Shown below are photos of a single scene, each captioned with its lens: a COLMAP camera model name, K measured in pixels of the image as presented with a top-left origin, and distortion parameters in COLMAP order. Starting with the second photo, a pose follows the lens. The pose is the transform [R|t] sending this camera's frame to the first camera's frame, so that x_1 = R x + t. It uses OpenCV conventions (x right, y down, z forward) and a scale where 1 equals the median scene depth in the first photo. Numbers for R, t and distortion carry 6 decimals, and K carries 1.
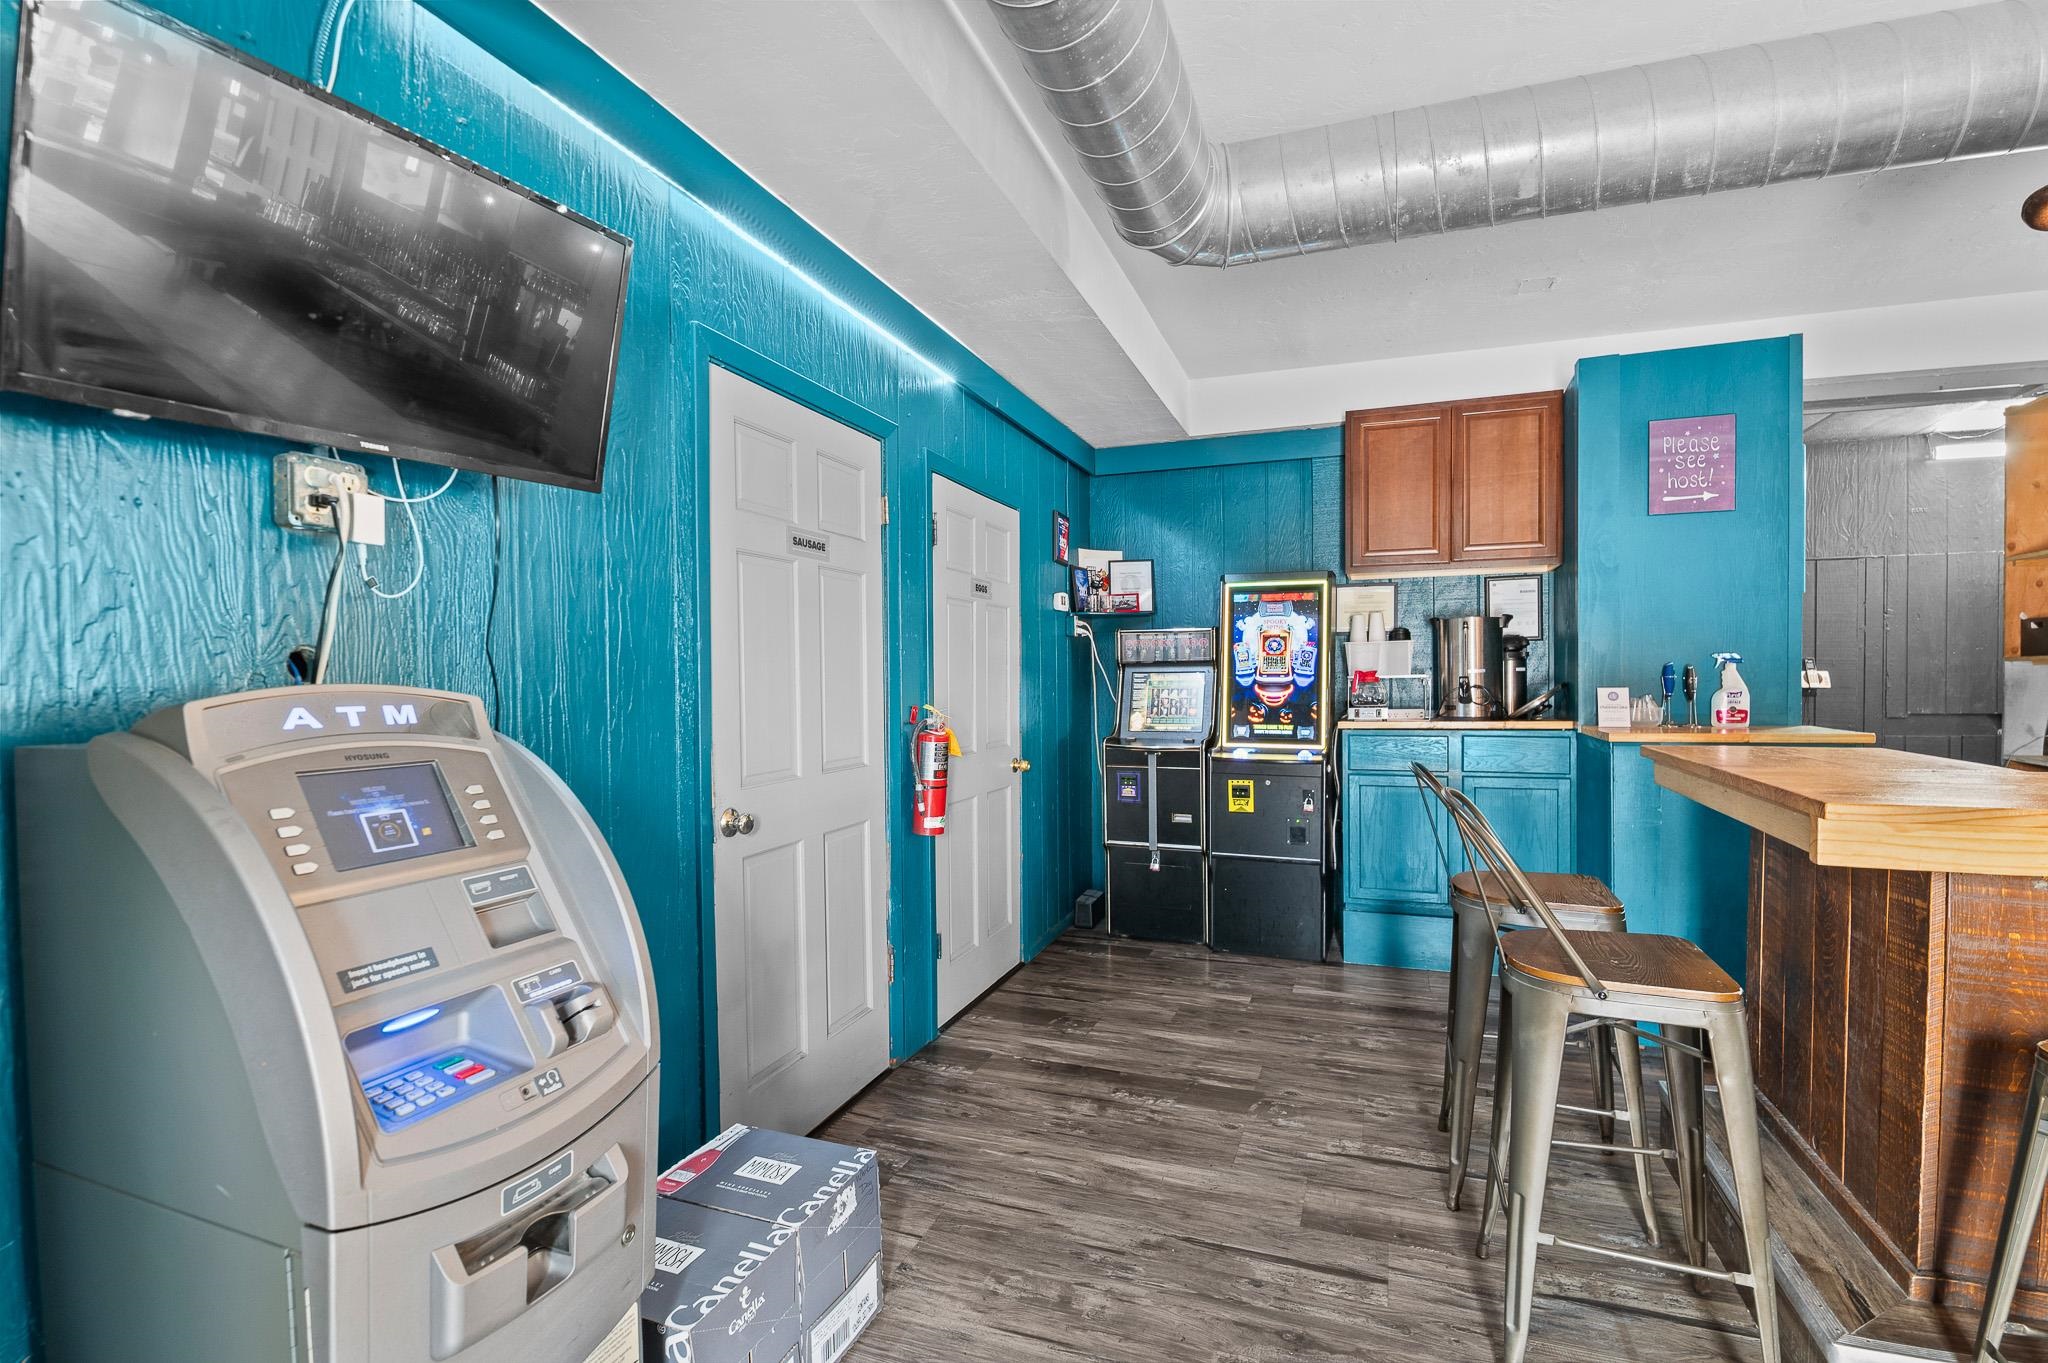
lens RADIAL K [[898.1, 0, 1072.6], [0, 898.1, 694.0], [0, 0, 1]] dist [-0.000956, -0.007913]
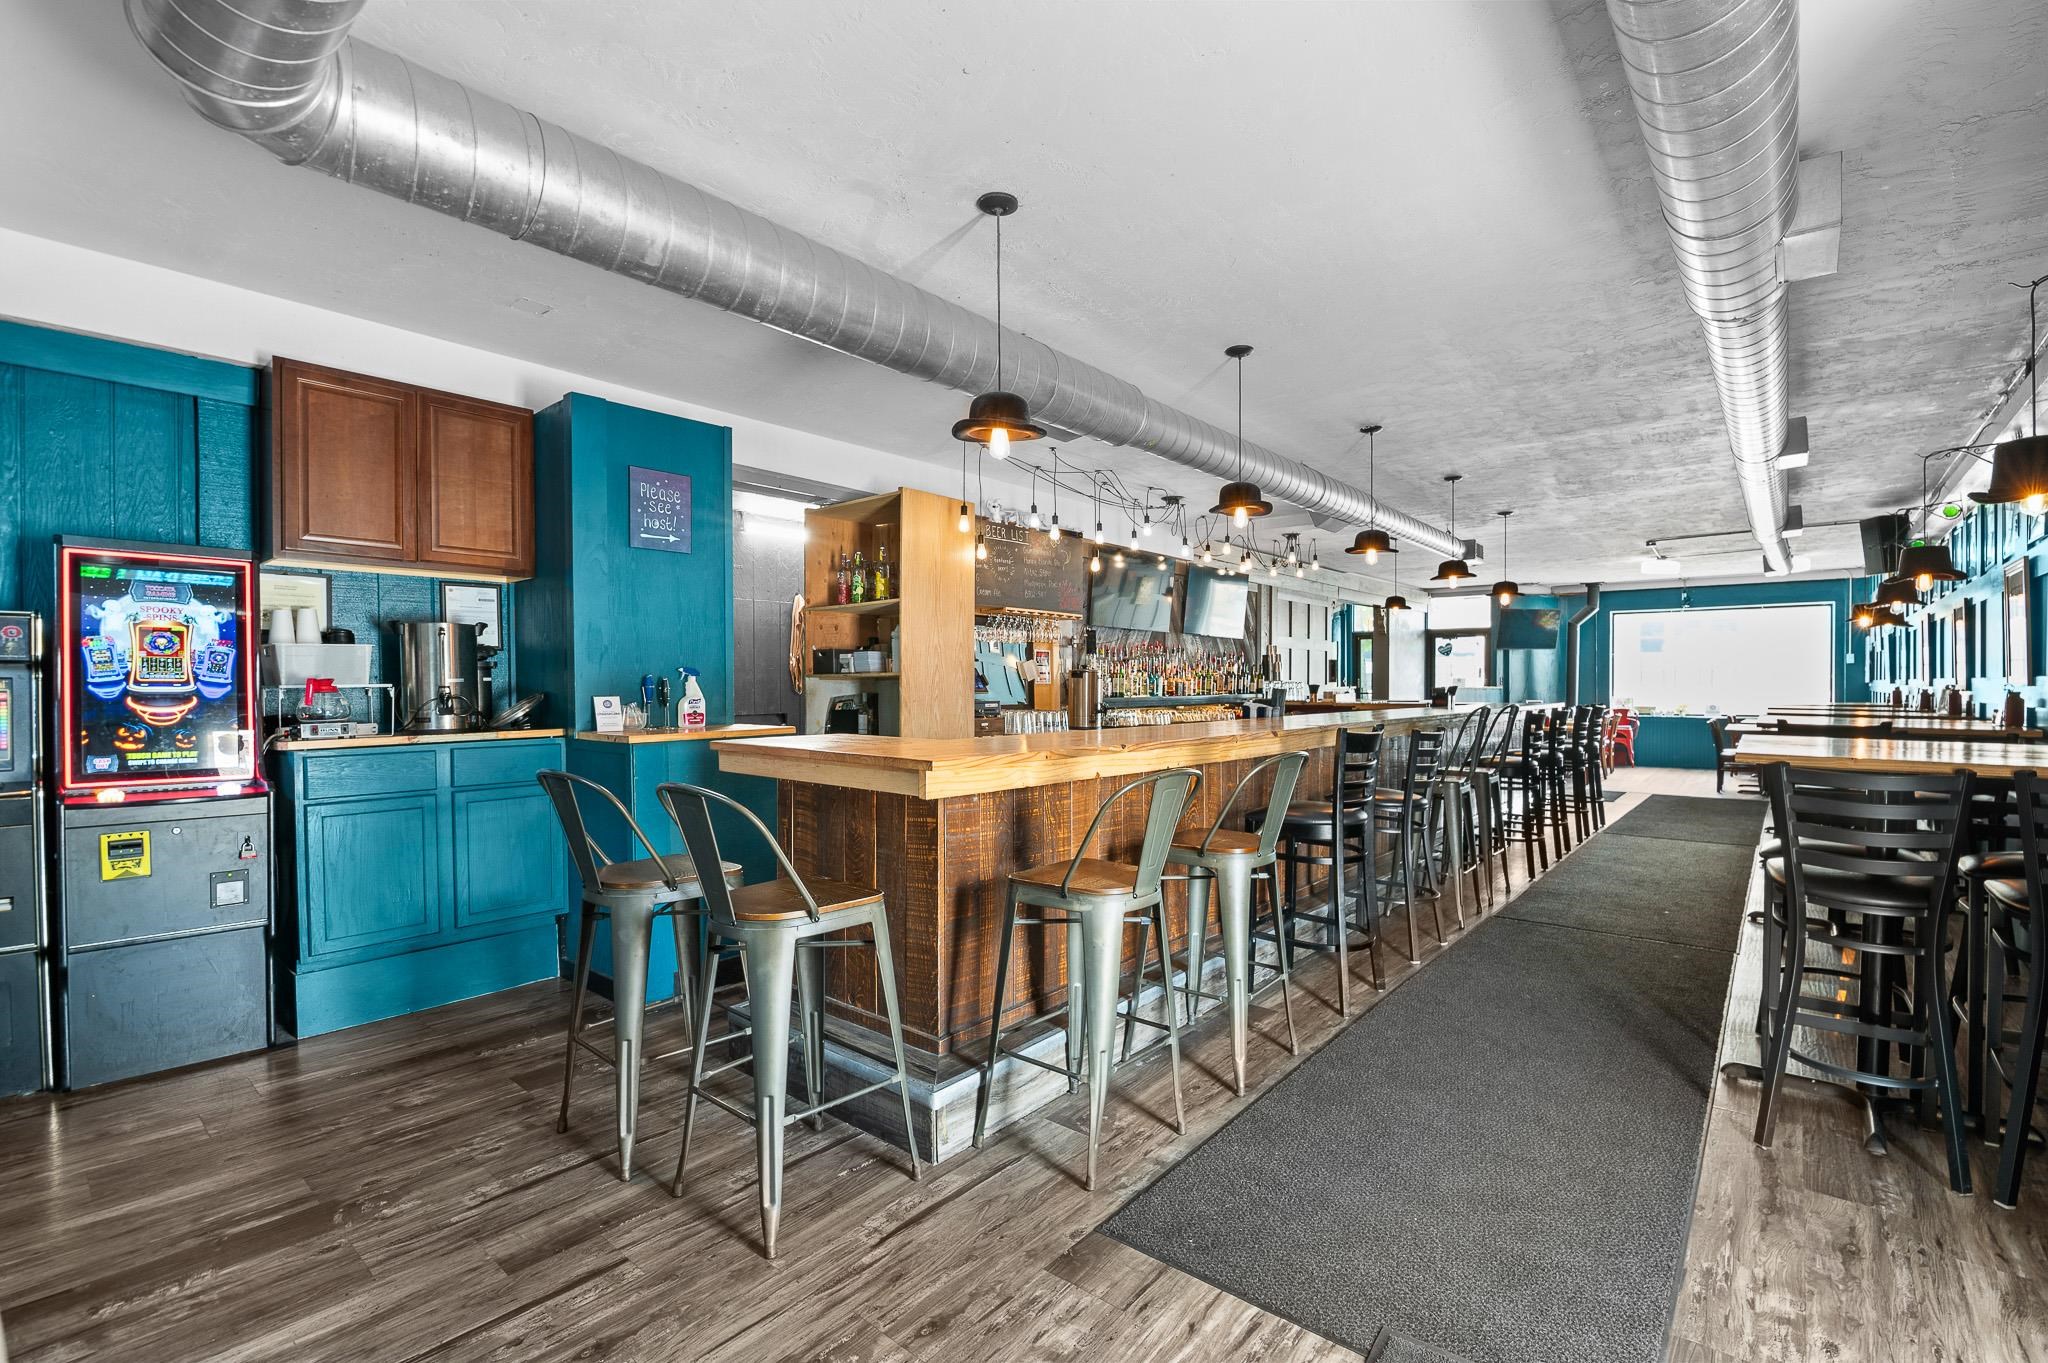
lens RADIAL K [[898.1, 0, 1072.6], [0, 898.1, 694.0], [0, 0, 1]] dist [-0.000956, -0.007913]
pose [[0.334477, -0.004027, 0.942395, -0.255634], [0.017418, 0.999846, -0.001910, 0.002046], [-0.942243, 0.017053, 0.334496, 0.079631]]
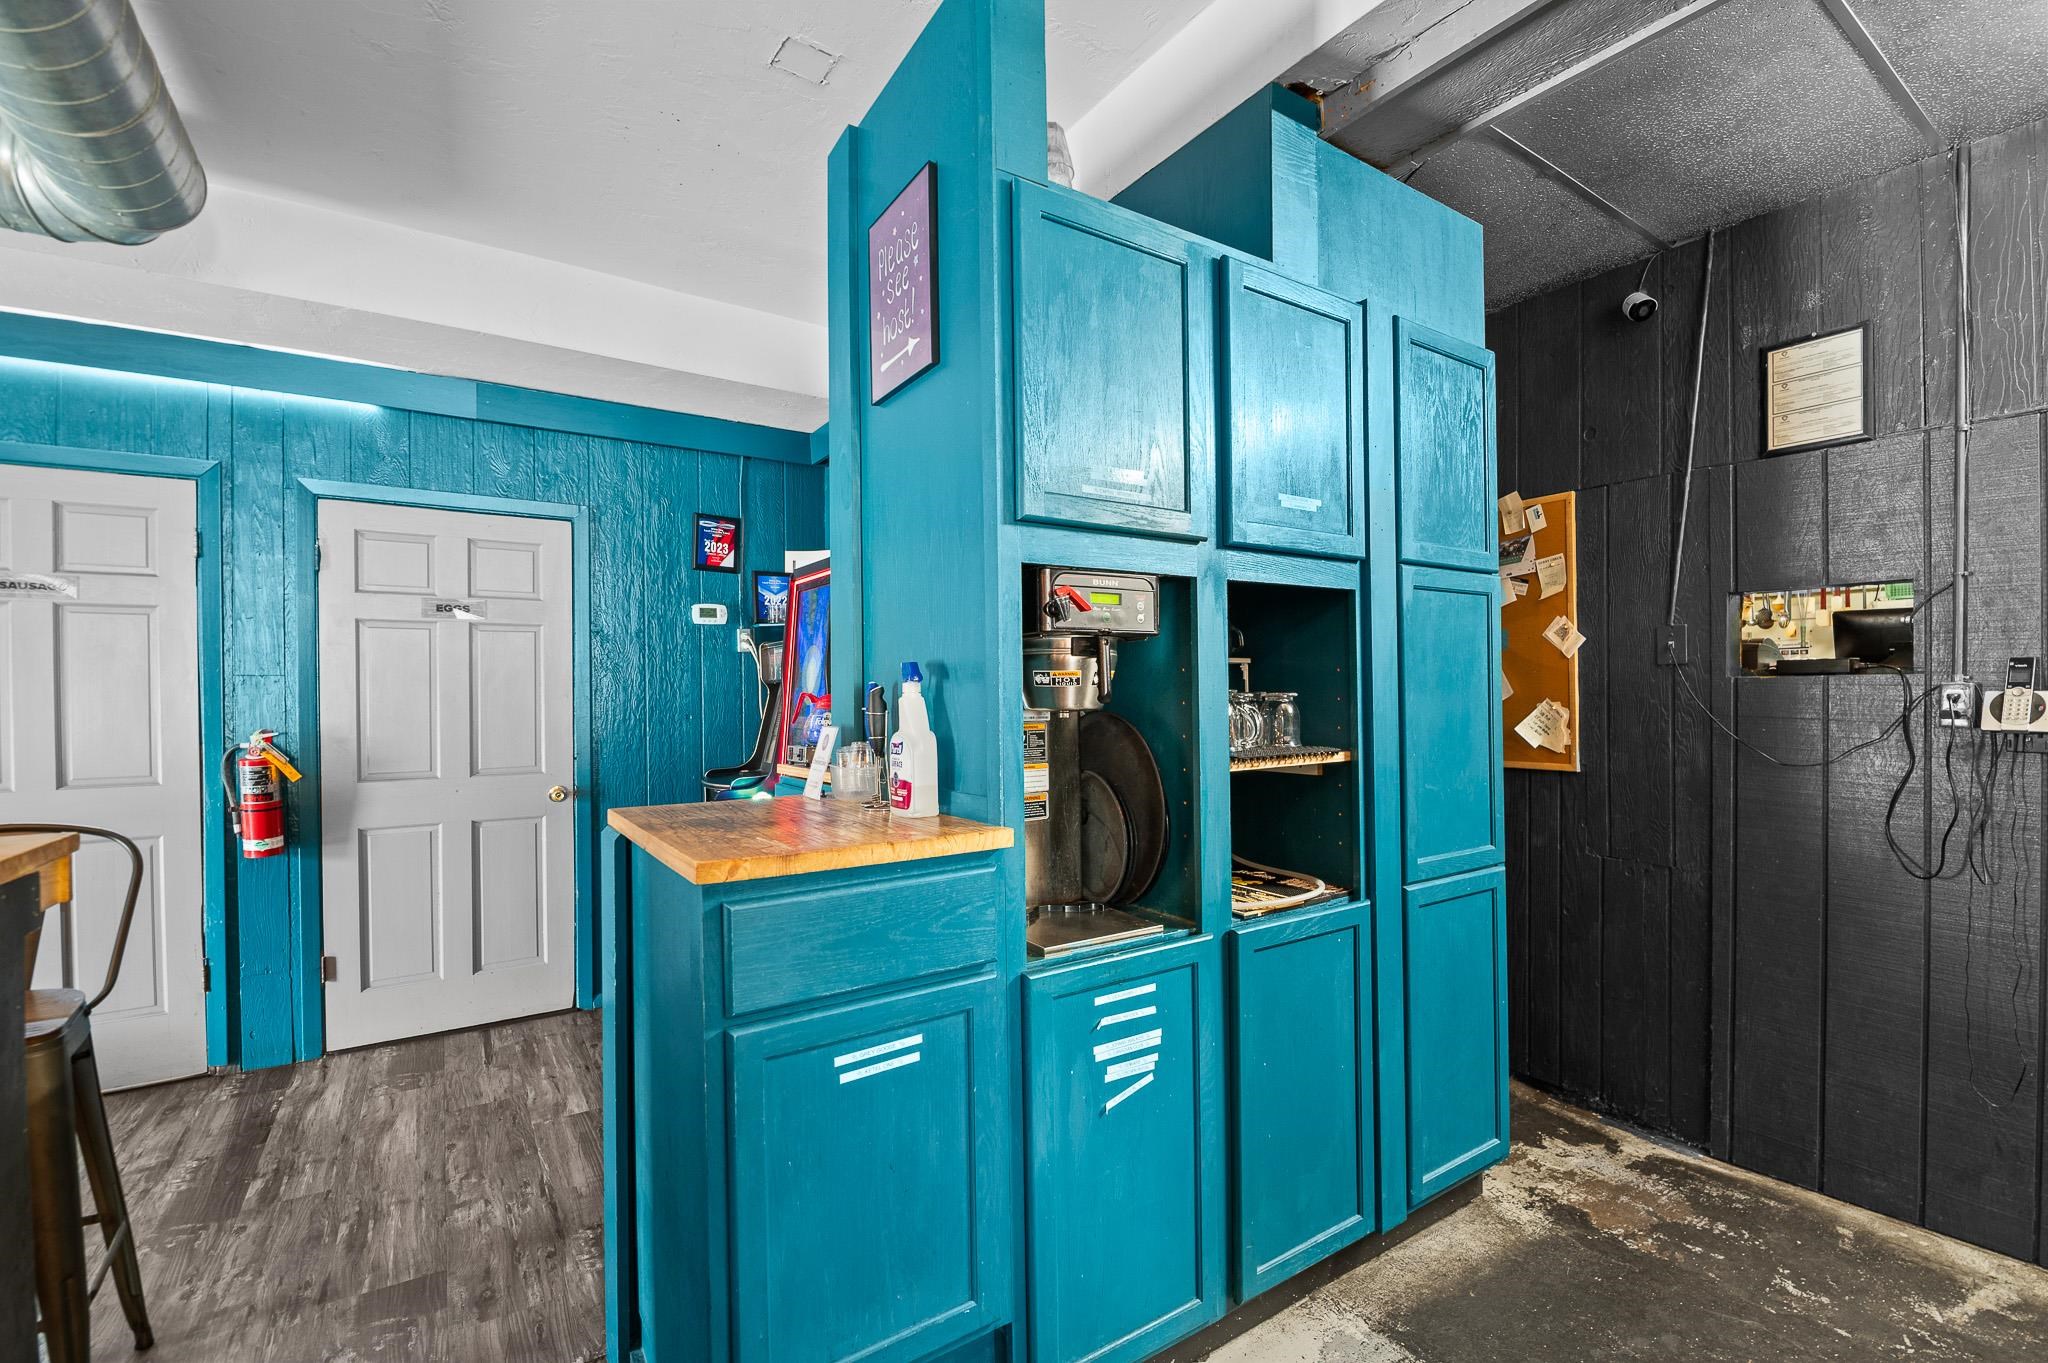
lens RADIAL K [[898.1, 0, 1072.6], [0, 898.1, 694.0], [0, 0, 1]] dist [-0.000956, -0.007913]
pose [[0.809957, 0.000040, -0.586490, 1.041671], [-0.008064, 0.999906, -0.011069, -0.021108], [0.586434, 0.013695, 0.809881, 0.633853]]
